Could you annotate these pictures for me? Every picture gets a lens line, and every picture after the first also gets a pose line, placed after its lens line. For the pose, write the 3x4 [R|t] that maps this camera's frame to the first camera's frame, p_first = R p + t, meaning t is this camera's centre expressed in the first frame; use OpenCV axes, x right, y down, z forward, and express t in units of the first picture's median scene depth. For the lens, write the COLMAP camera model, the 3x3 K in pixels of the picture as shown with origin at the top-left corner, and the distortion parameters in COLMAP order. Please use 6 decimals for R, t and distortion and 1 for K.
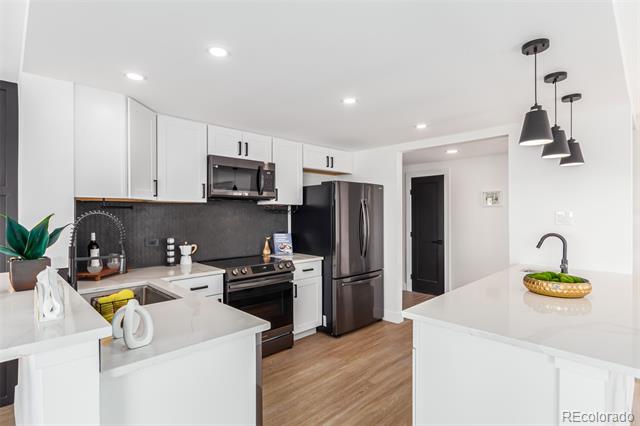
lens RADIAL K [[325.0, 0, 320.0], [0, 325.0, 212.7], [0, 0, 1]] dist [0.007278, 0.000784]
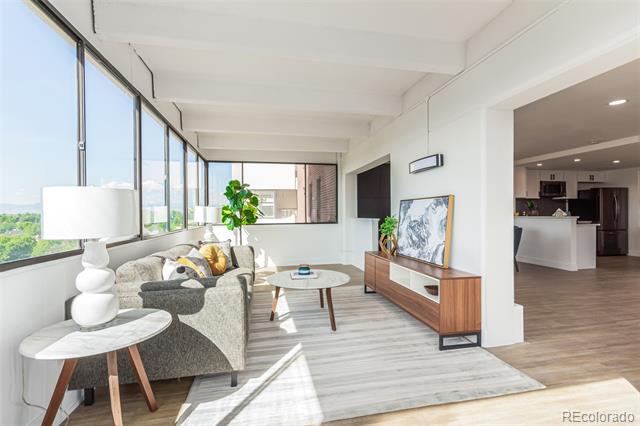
lens RADIAL K [[298.5, 0, 318.0], [0, 298.5, 215.7], [0, 0, 1]] dist [0.000052, 0.002436]
pose [[0.846465, -0.001986, -0.532440, -0.591633], [0.007276, 0.999943, 0.007838, 0.080326], [0.532394, -0.010509, 0.846431, -2.132429]]
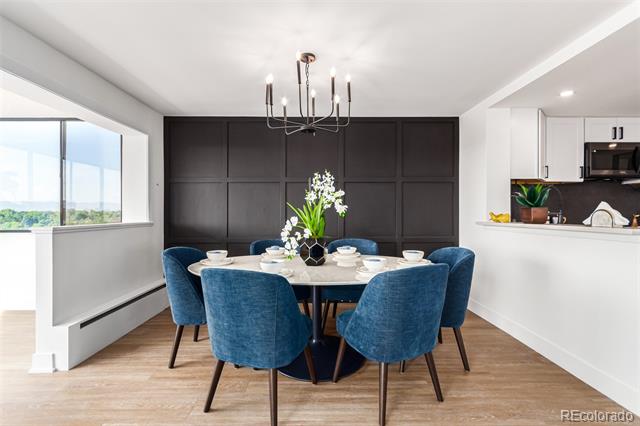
lens RADIAL K [[298.5, 0, 318.4], [0, 298.5, 211.6], [0, 0, 1]] dist [0.000052, 0.002436]
pose [[0.720257, -0.002584, -0.693703, -0.288474], [0.002051, 0.999997, -0.001595, 0.079929], [0.693705, -0.000274, 0.720259, -0.497259]]
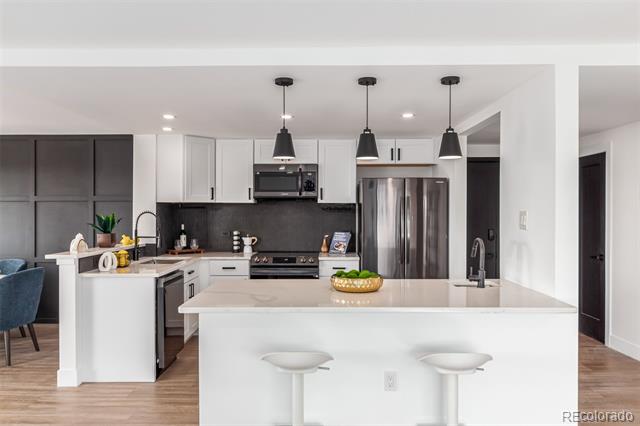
lens RADIAL K [[479.4, 0, 317.2], [0, 479.4, 214.7], [0, 0, 1]] dist [0.005285, -0.000219]
pose [[0.707886, 0.007594, -0.706285, 1.105309], [0.000228, 0.999940, 0.010979, -0.007031], [0.706326, -0.007933, 0.707842, -0.114936]]
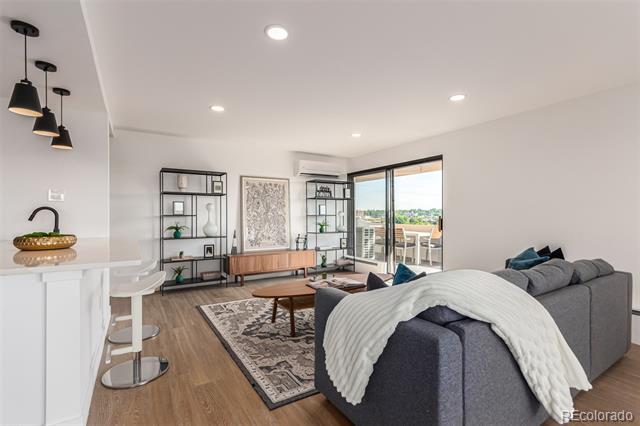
lens RADIAL K [[298.5, 0, 319.7], [0, 298.5, 217.0], [0, 0, 1]] dist [0.000052, 0.002436]
pose [[0.213452, -0.004308, 0.976944, -0.081951], [-0.002401, 0.999985, 0.004934, 0.081435], [-0.976951, -0.003399, 0.213438, -0.129618]]
